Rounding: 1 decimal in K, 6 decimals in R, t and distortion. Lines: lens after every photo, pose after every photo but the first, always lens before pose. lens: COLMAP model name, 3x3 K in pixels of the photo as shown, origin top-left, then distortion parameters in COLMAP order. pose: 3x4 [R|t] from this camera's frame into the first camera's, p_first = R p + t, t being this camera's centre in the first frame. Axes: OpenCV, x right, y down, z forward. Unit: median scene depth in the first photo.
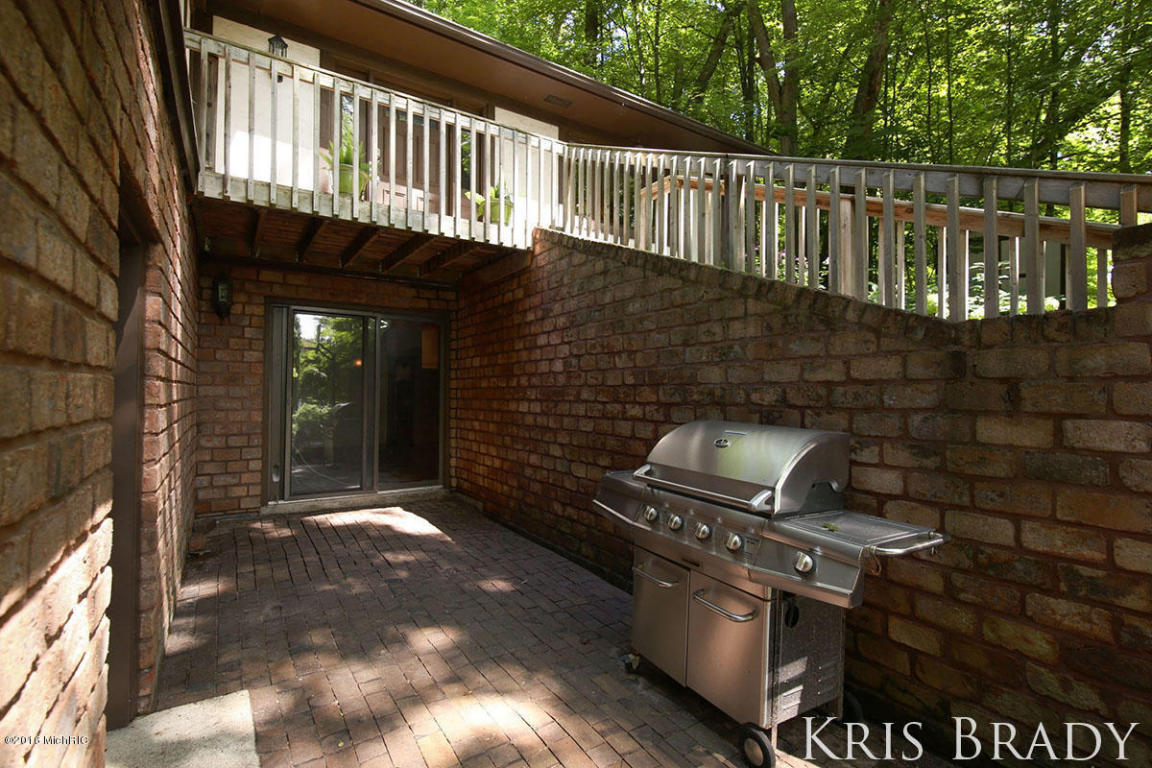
lens RADIAL K [[542.4, 0, 577.1], [0, 542.4, 383.0], [0, 0, 1]] dist [0.019709, 0.000283]
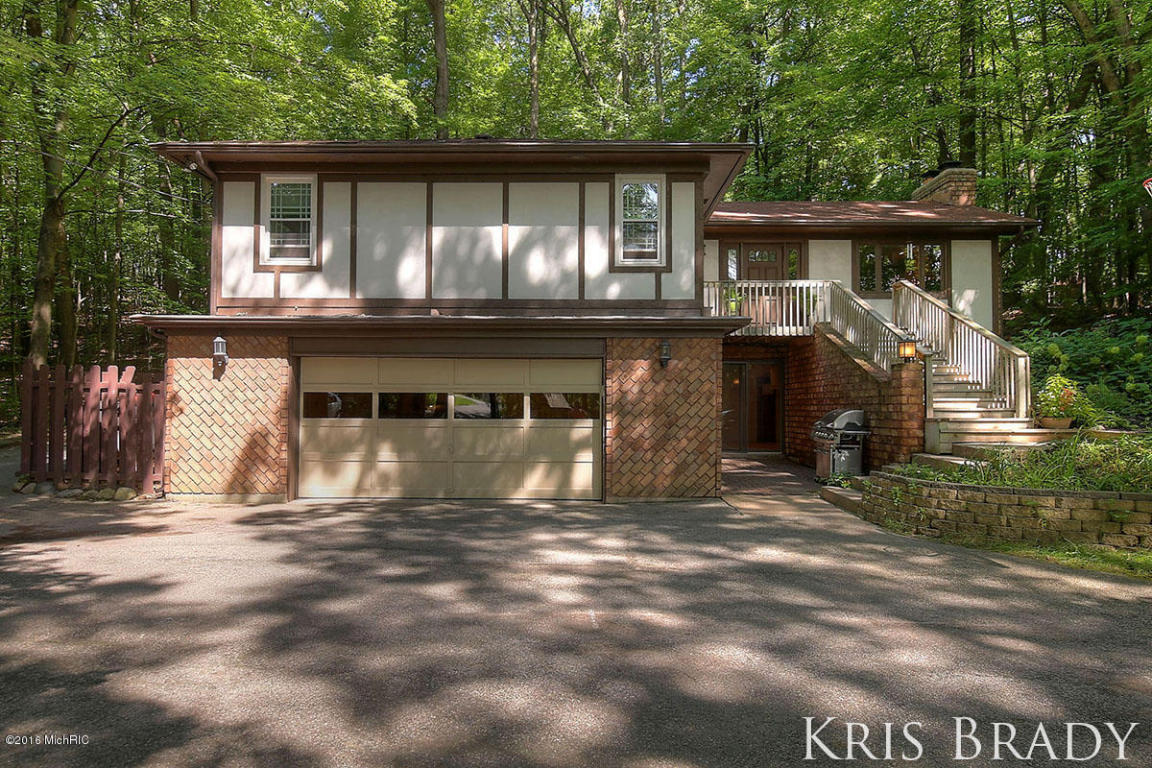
lens RADIAL K [[768.5, 0, 576.7], [0, 768.5, 383.5], [0, 0, 1]] dist [-0.001227, -0.000046]
pose [[0.834149, -0.016686, -0.551286, 0.706457], [0.009100, 0.999823, -0.016493, -0.009798], [0.551463, 0.008741, 0.834153, -1.796192]]
